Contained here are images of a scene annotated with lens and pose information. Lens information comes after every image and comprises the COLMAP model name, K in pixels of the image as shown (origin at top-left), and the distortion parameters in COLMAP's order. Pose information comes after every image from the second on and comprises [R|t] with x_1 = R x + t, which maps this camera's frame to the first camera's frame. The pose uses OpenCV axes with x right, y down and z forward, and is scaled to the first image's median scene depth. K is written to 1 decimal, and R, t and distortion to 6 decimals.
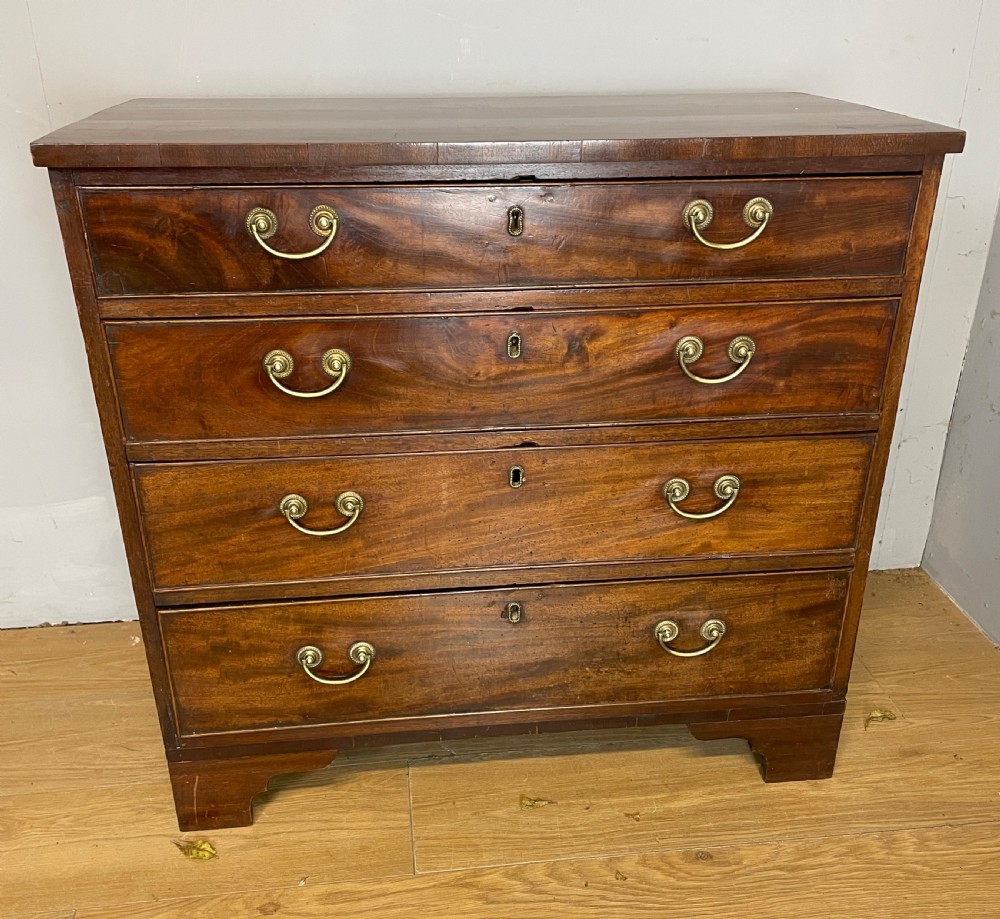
lens RADIAL K [[955.3, 0, 498.8], [0, 955.3, 496.1], [0, 0, 1]] dist [0.063366, 0.000000]
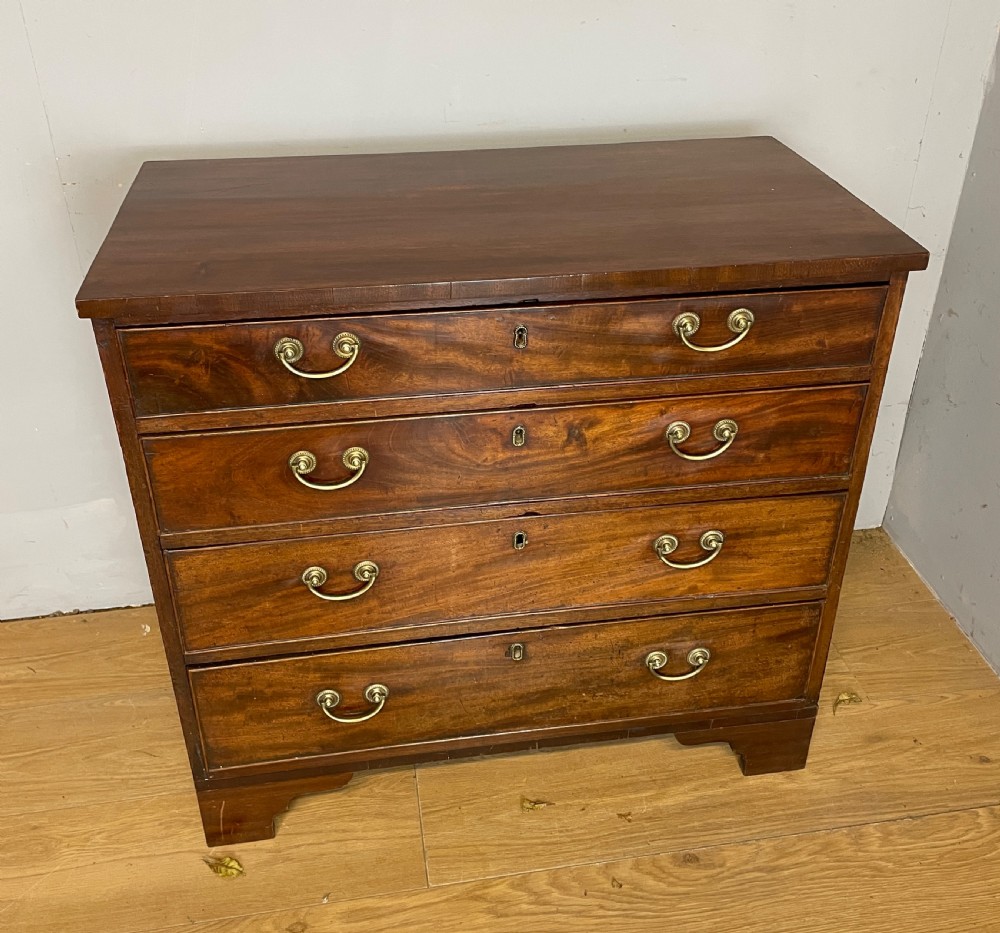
lens RADIAL K [[955.3, 0, 490.5], [0, 955.3, 384.3], [0, 0, 1]] dist [0.063366, 0.000000]
pose [[0.999367, -0.017357, 0.031040, -0.042844], [0.015610, 0.998326, 0.055684, -0.244649], [-0.031954, -0.055164, 0.997966, -0.069140]]
